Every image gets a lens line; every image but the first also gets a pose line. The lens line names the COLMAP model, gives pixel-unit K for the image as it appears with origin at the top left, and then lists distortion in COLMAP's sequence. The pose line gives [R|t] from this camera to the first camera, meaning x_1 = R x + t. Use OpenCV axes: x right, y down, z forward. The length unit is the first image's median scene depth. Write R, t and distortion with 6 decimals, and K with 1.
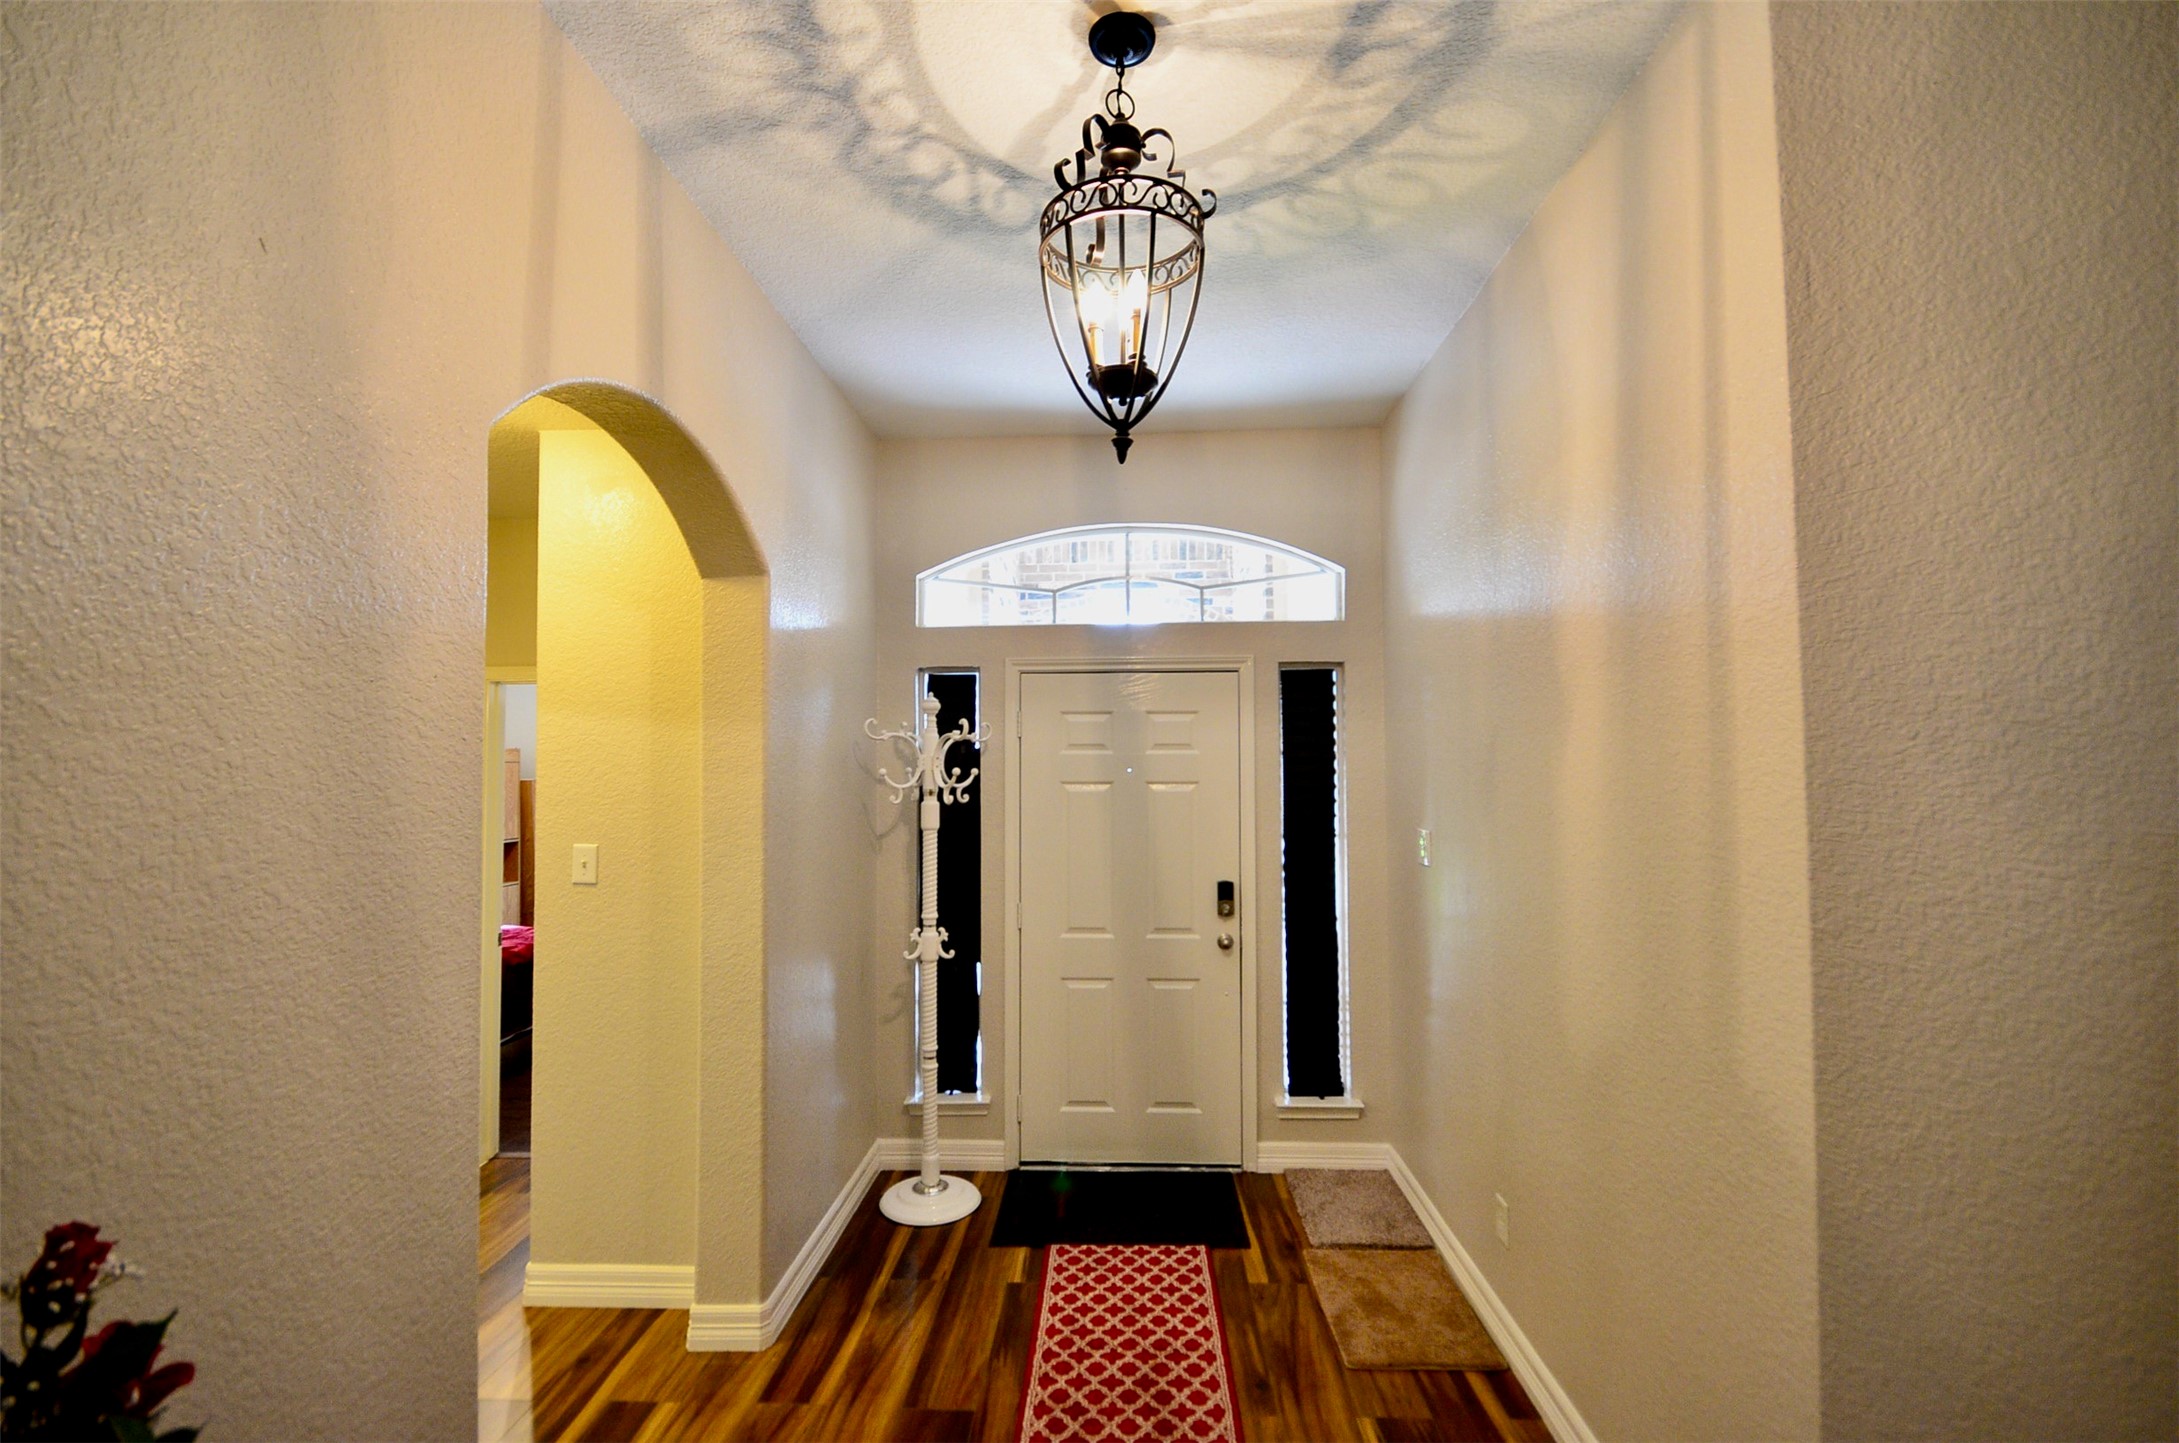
lens RADIAL K [[940.2, 0, 1098.2], [0, 940.2, 740.8], [0, 0, 1]] dist [0.014965, -0.014279]
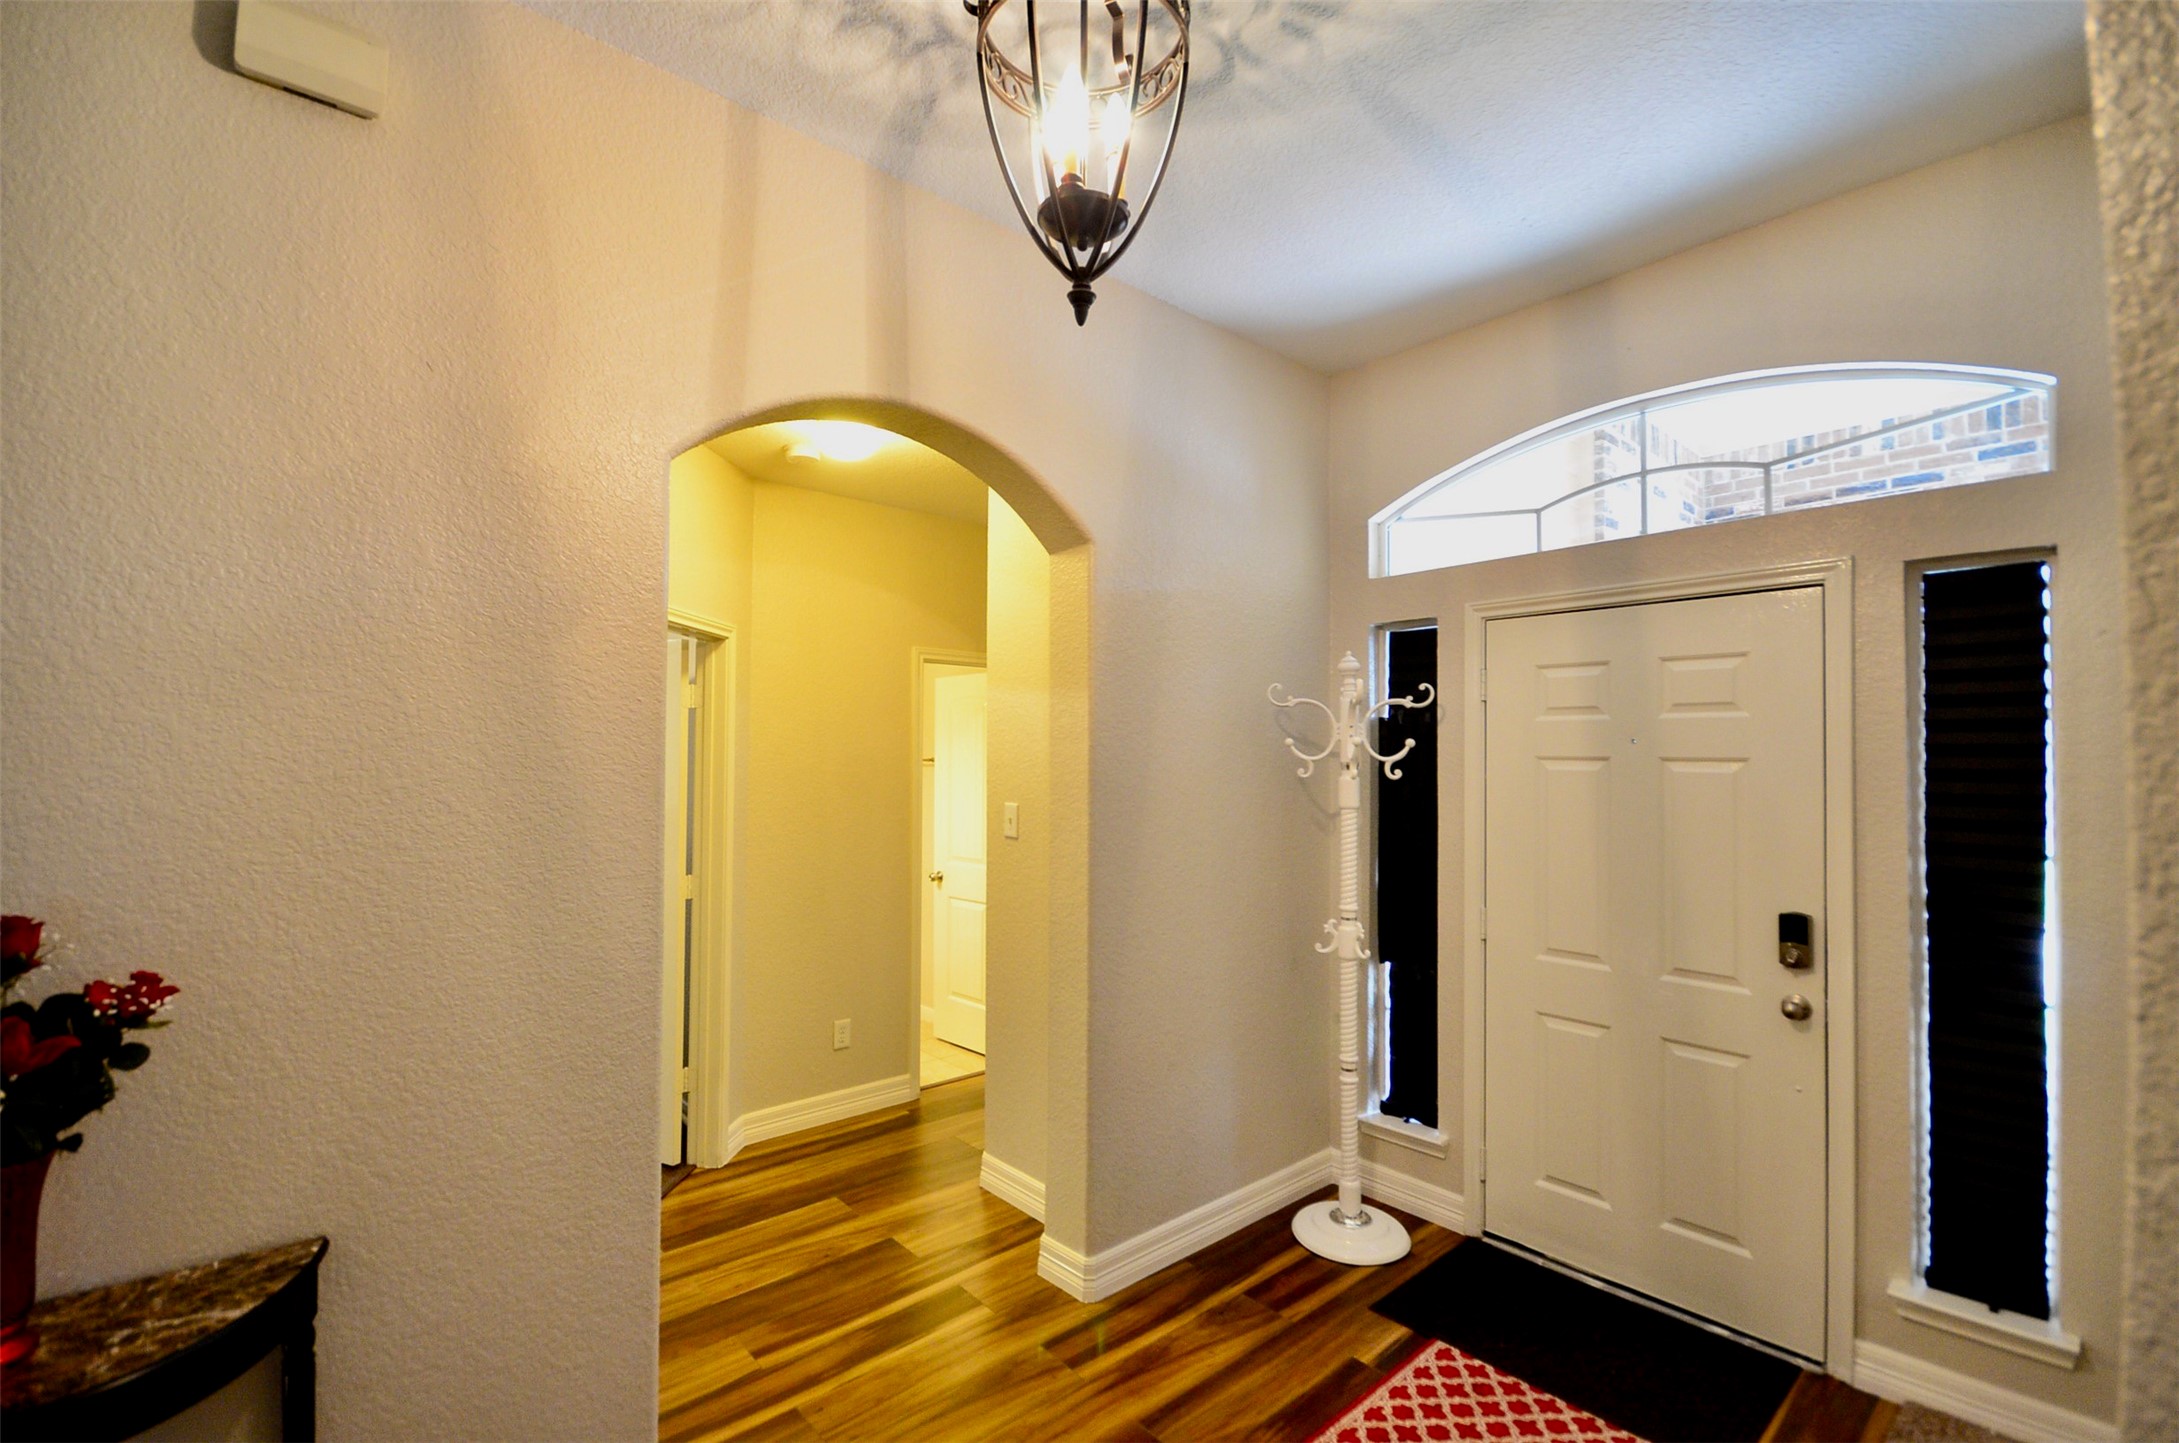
lens RADIAL K [[940.2, 0, 1098.2], [0, 940.2, 740.8], [0, 0, 1]] dist [0.014965, -0.014279]
pose [[0.690478, -0.005193, -0.723335, 0.331697], [0.013831, 0.999886, 0.006025, 0.025679], [0.723221, -0.014164, 0.690471, 0.261500]]
